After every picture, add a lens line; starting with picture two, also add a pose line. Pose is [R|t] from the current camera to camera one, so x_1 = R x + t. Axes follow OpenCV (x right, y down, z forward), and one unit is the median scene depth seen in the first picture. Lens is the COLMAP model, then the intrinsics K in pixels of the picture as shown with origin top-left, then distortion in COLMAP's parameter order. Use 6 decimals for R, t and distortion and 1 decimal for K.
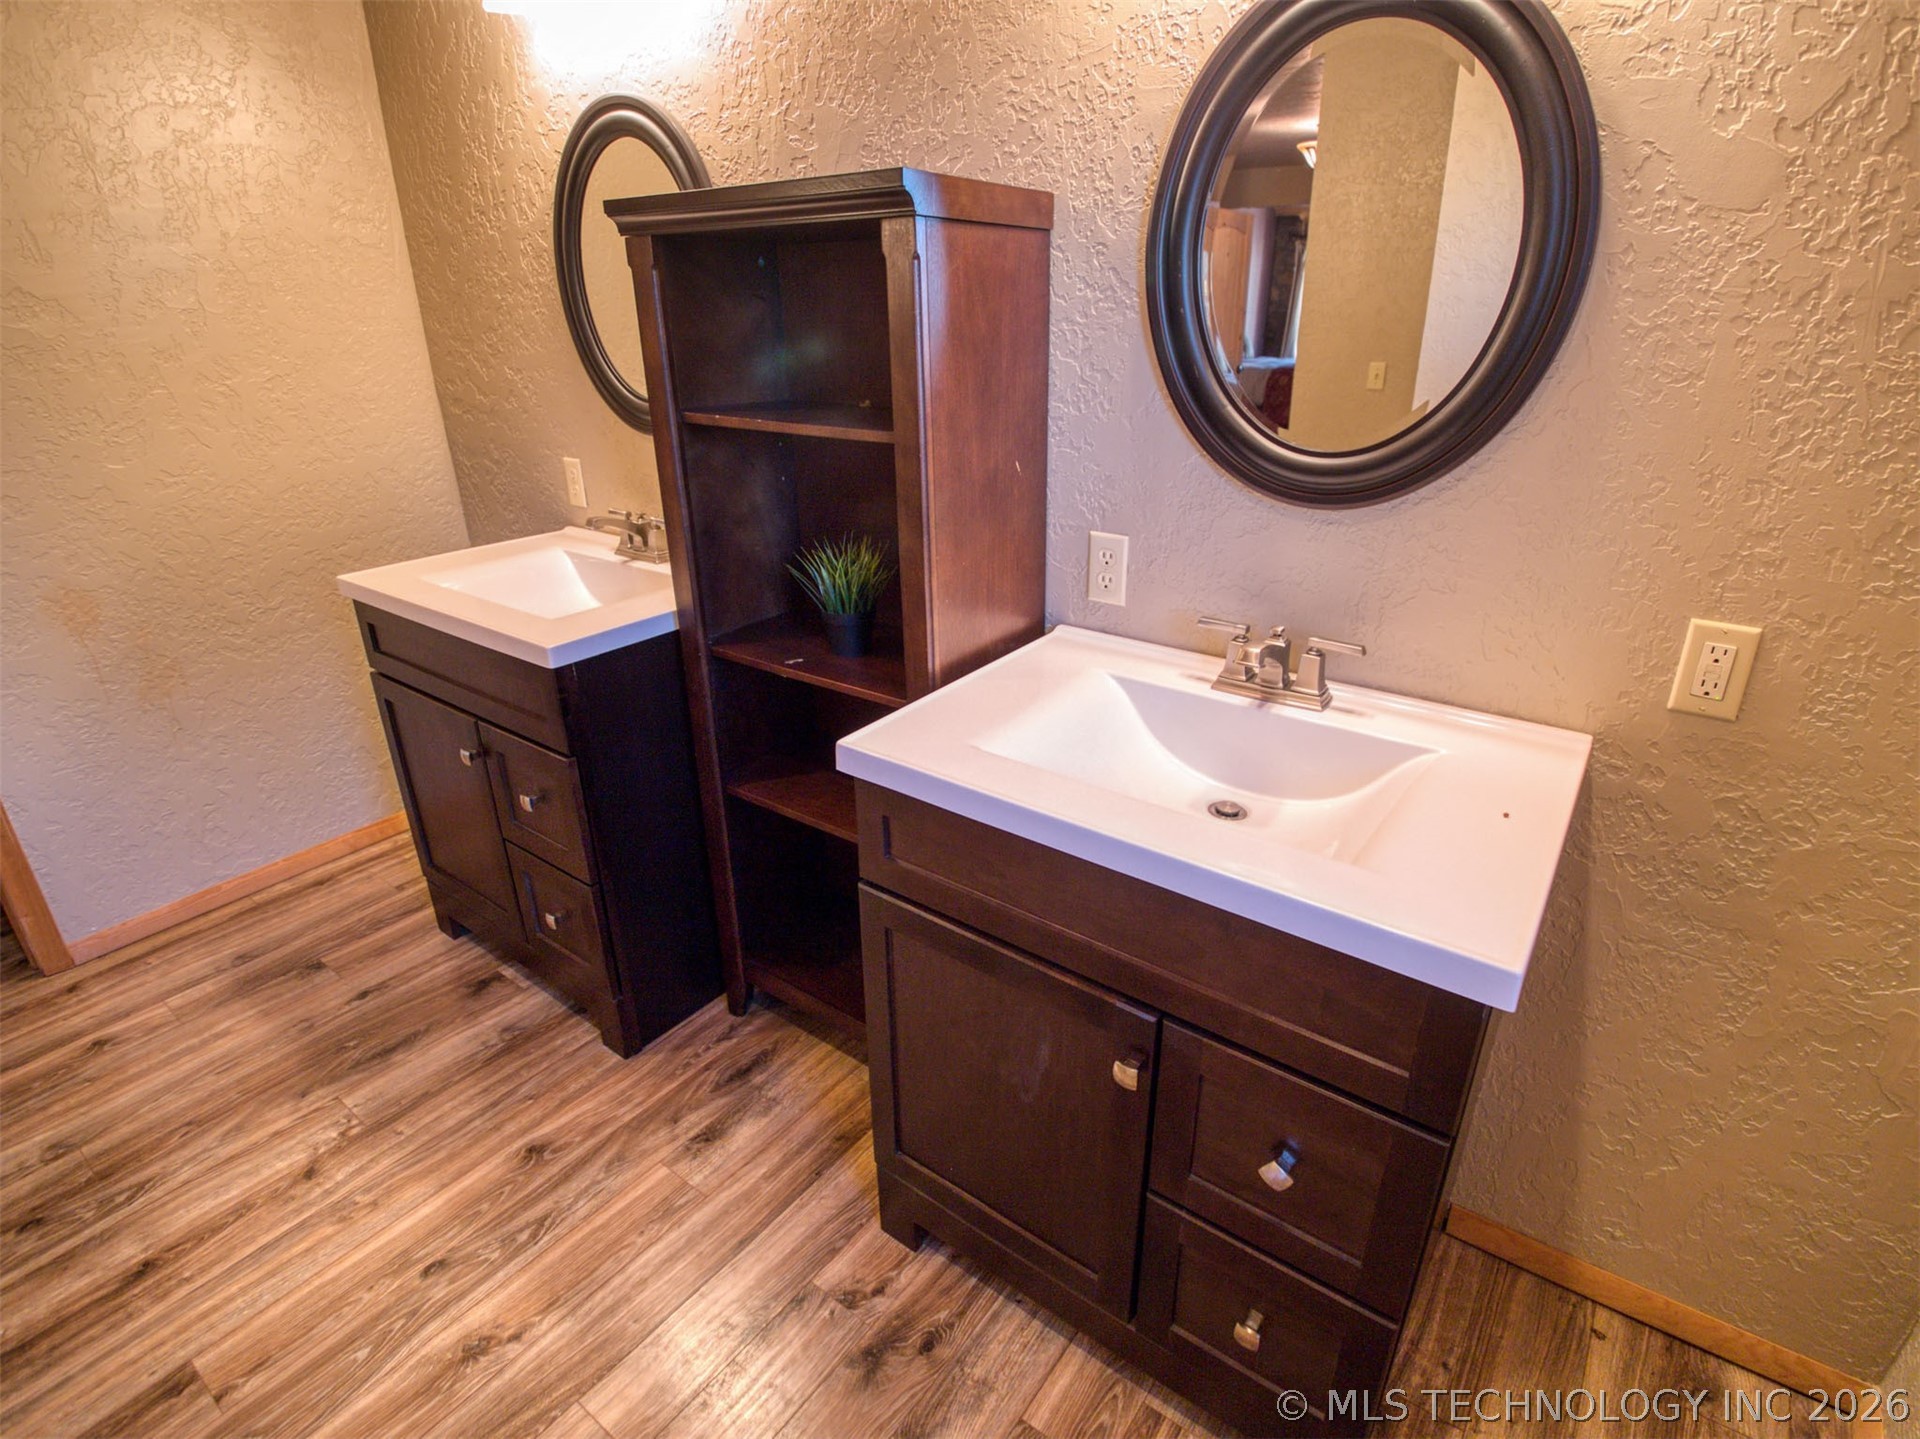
lens RADIAL K [[969.5, 0, 974.3], [0, 969.5, 705.8], [0, 0, 1]] dist [-0.000881, -0.029336]
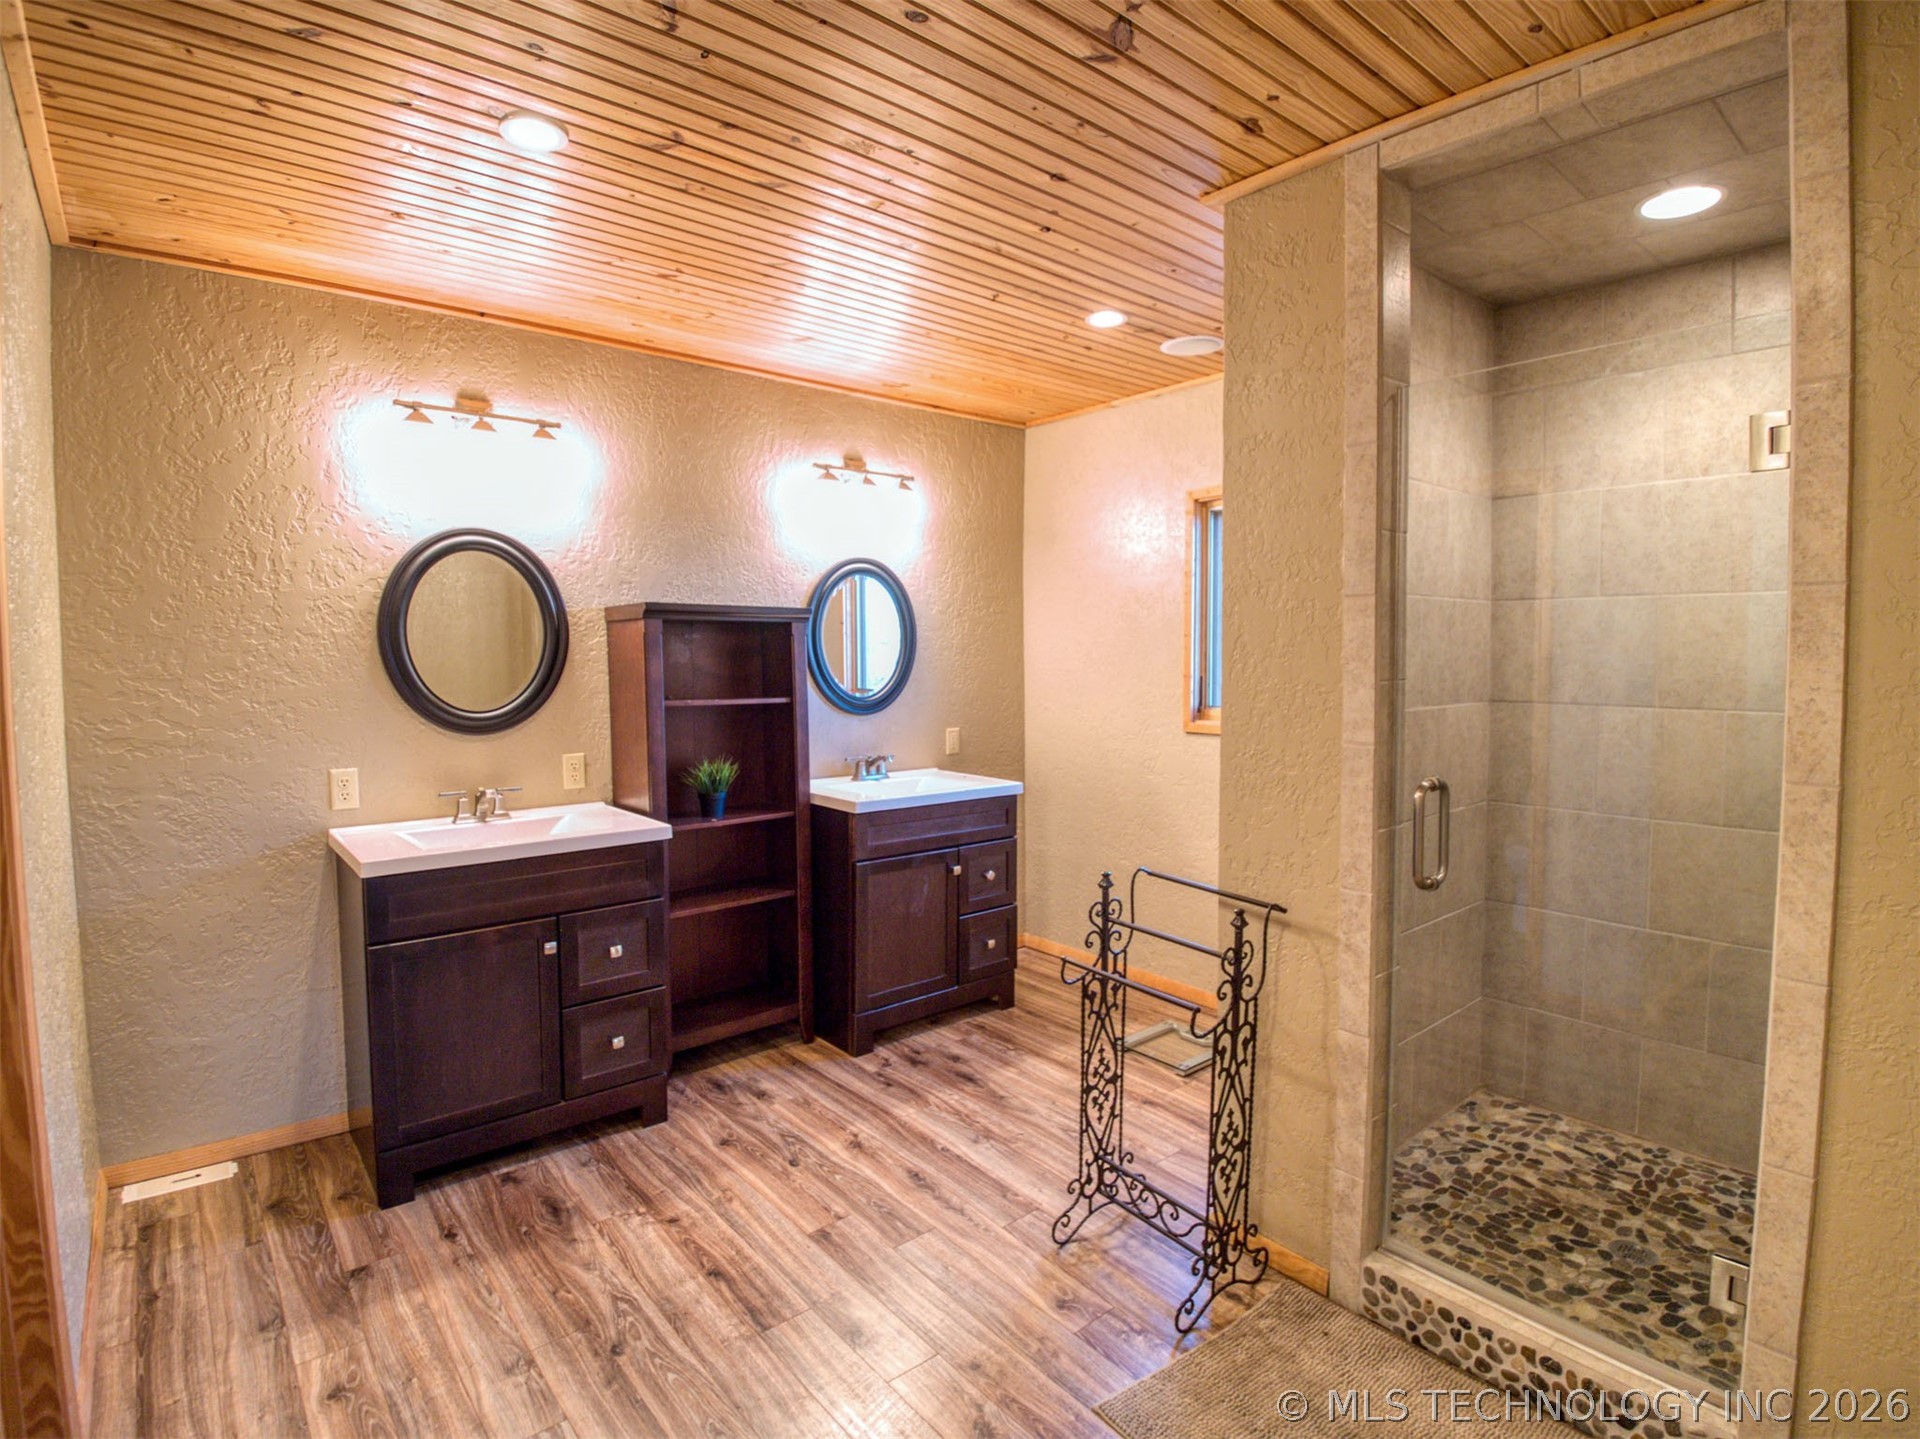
lens RADIAL K [[969.5, 0, 974.3], [0, 969.5, 705.8], [0, 0, 1]] dist [-0.000881, -0.029336]
pose [[0.225610, -0.042444, 0.973293, -1.634845], [0.376026, 0.925426, -0.046806, 0.023404], [-0.898724, 0.376543, 0.224745, 0.006061]]
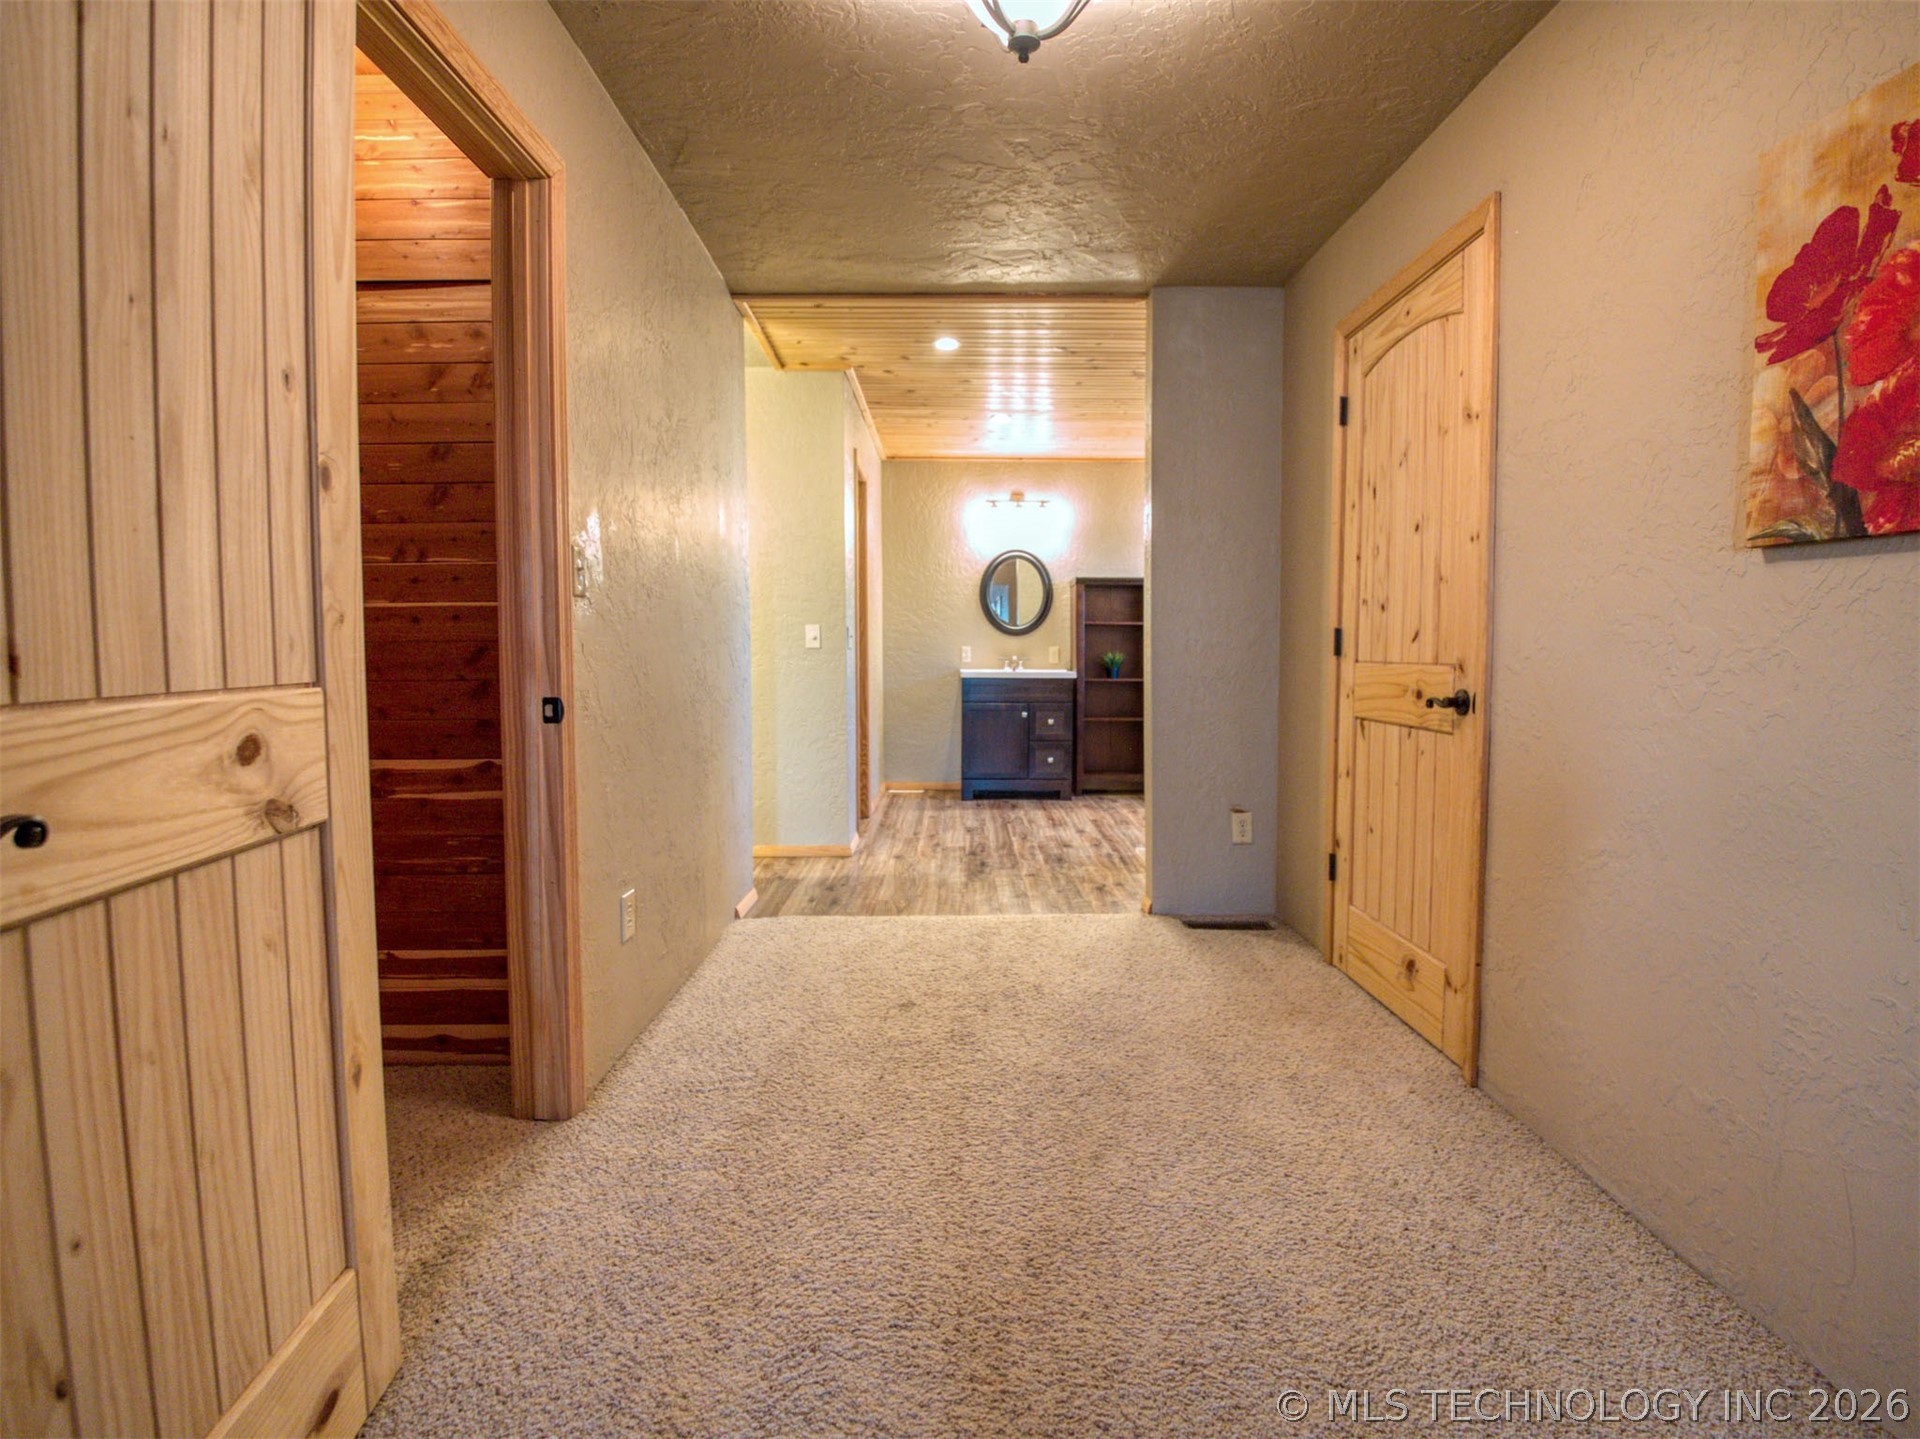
lens RADIAL K [[969.5, 0, 974.3], [0, 969.5, 705.8], [0, 0, 1]] dist [-0.000881, -0.029336]
pose [[0.794637, -0.018733, 0.606795, -2.643944], [0.226557, 0.936464, -0.267780, 0.872411], [-0.563226, 0.350262, 0.748394, -1.451049]]
